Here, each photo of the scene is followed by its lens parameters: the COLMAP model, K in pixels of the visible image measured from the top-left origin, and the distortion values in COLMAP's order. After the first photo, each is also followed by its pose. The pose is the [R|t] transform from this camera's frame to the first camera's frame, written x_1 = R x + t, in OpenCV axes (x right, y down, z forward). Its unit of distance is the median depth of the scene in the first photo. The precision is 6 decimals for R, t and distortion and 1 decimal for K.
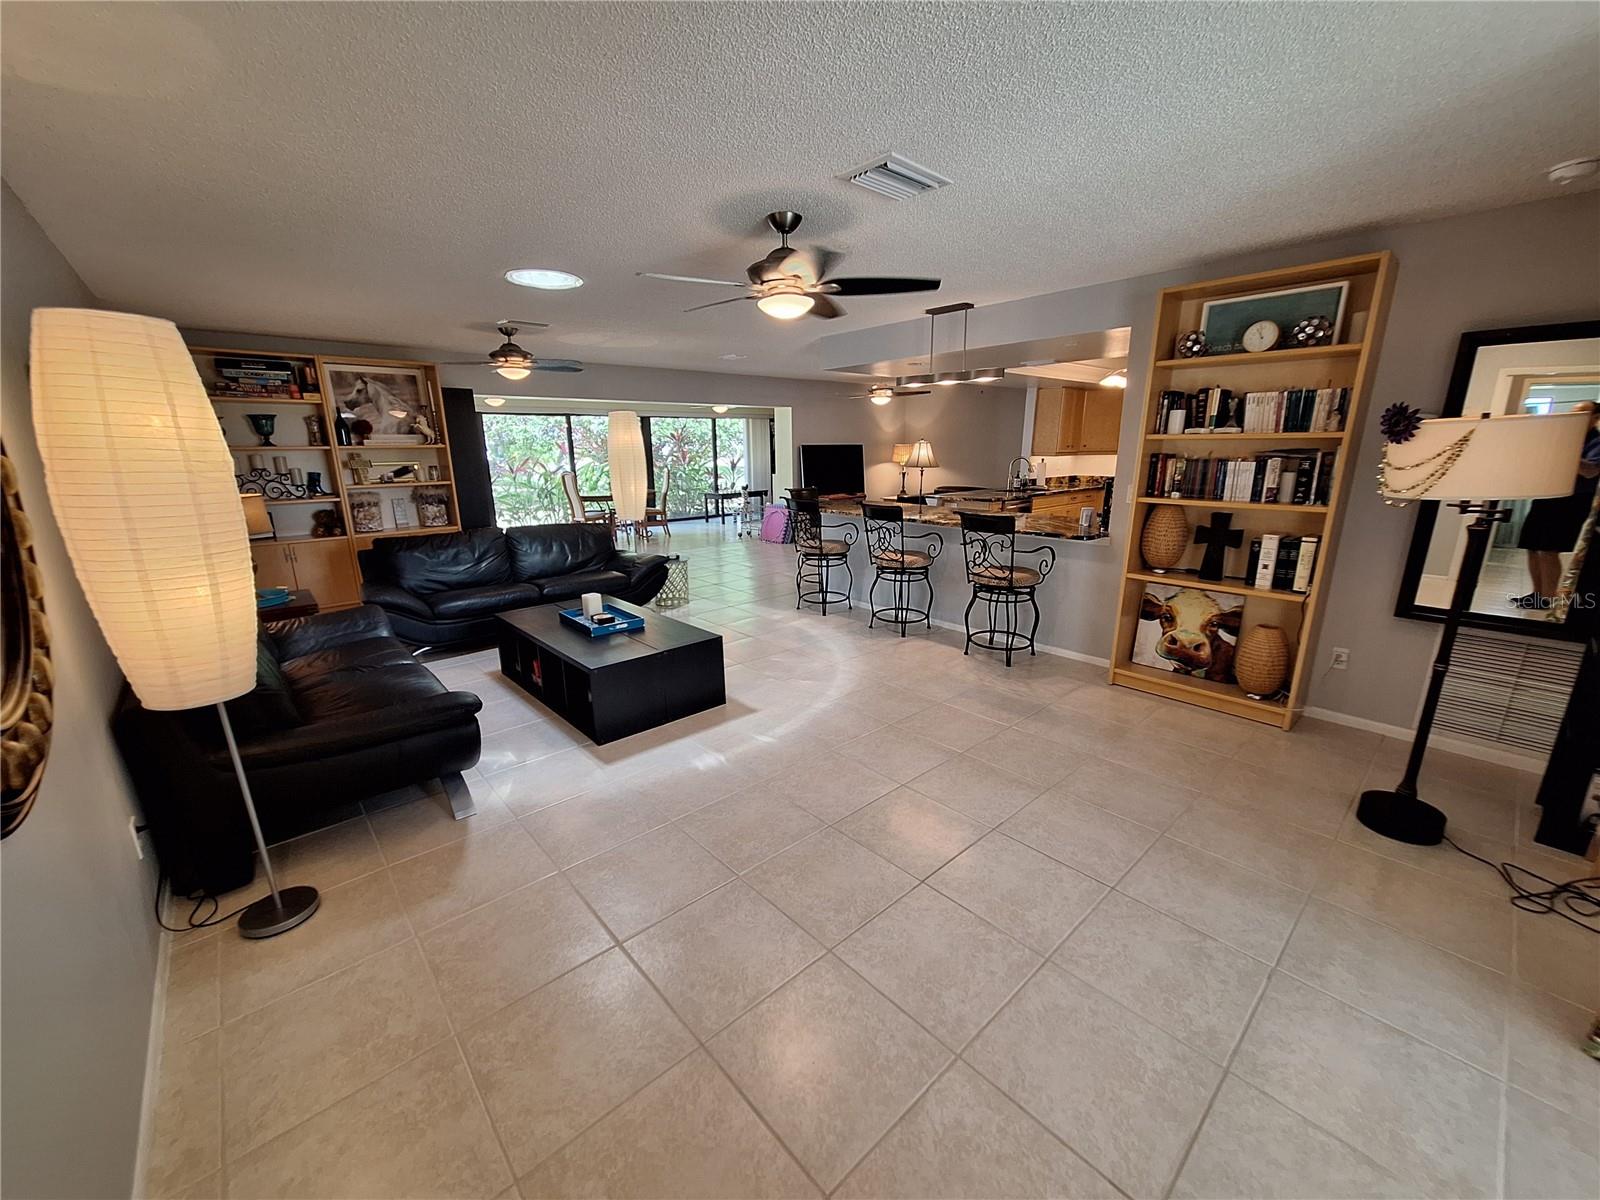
lens RADIAL K [[637.5, 0, 798.2], [0, 637.5, 604.3], [0, 0, 1]] dist [-0.001307, -0.000265]
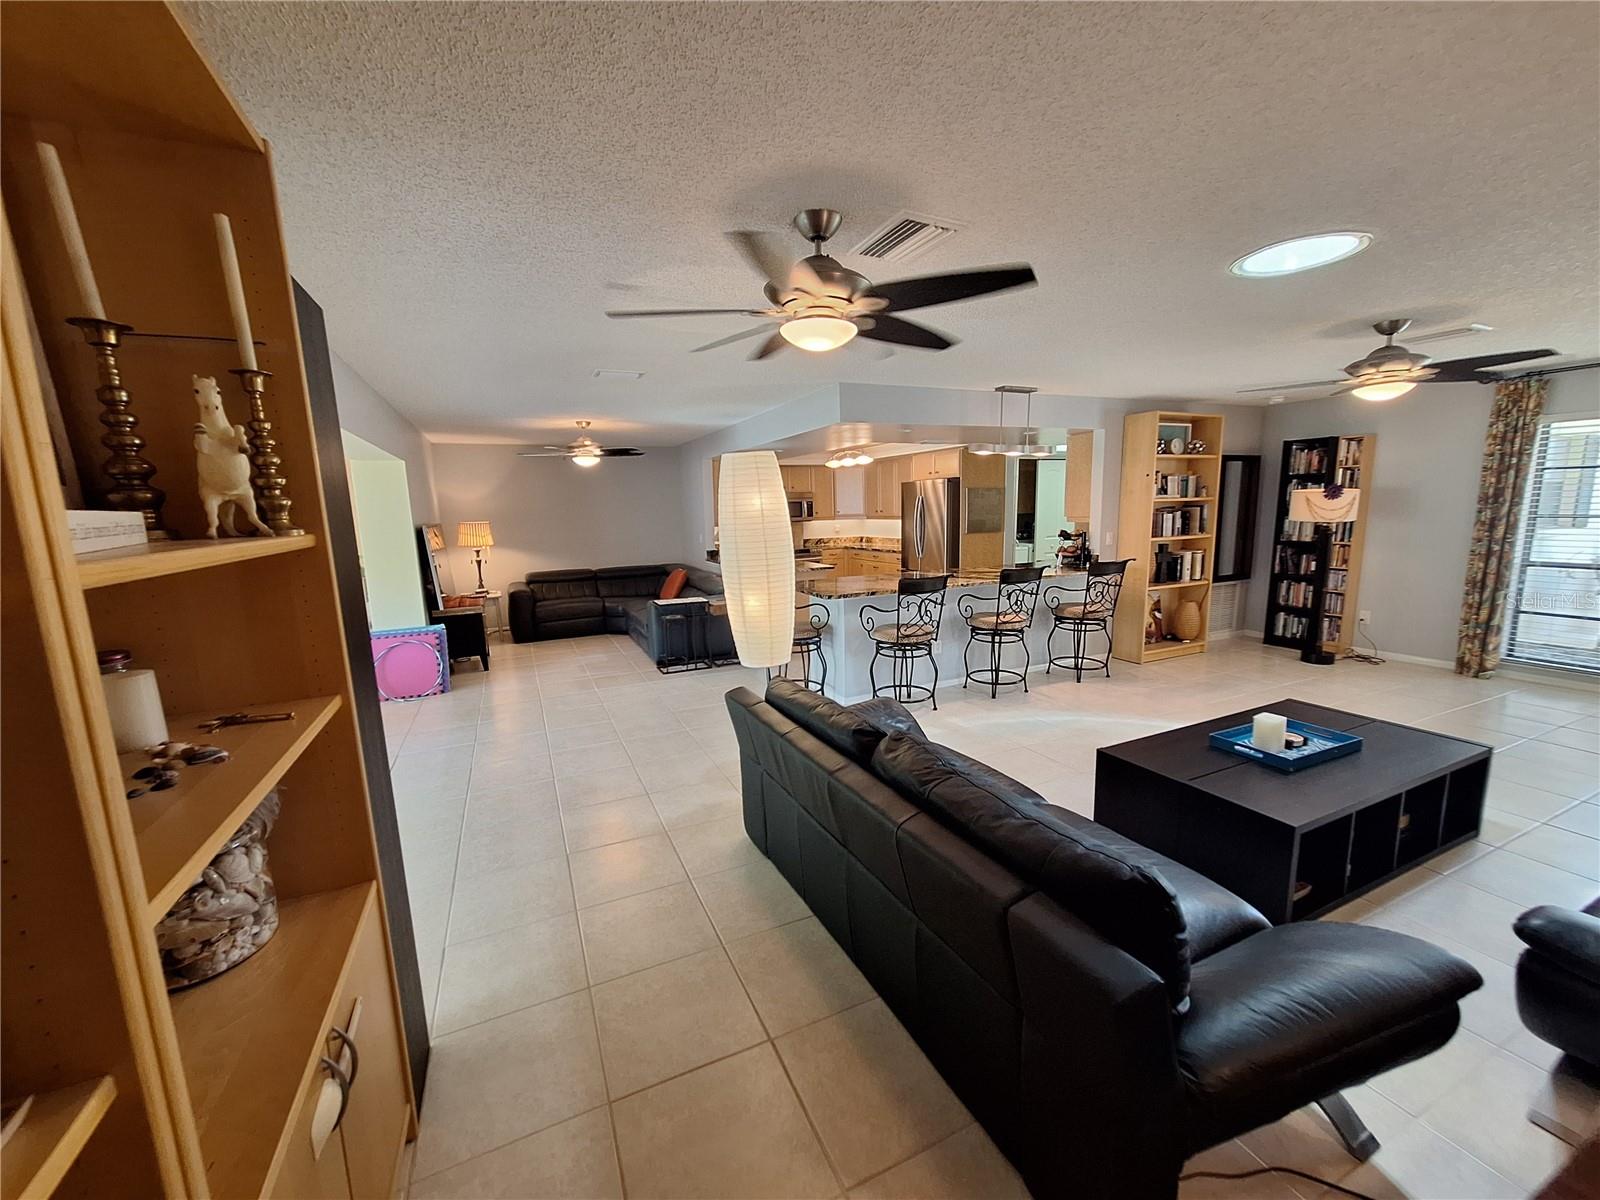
lens RADIAL K [[637.5, 0, 798.2], [0, 637.5, 604.3], [0, 0, 1]] dist [-0.001307, -0.000265]
pose [[0.282002, -0.145036, 0.948388, -0.878991], [0.256419, 0.963942, 0.071169, -0.249653], [-0.924513, 0.223115, 0.309023, 0.981442]]
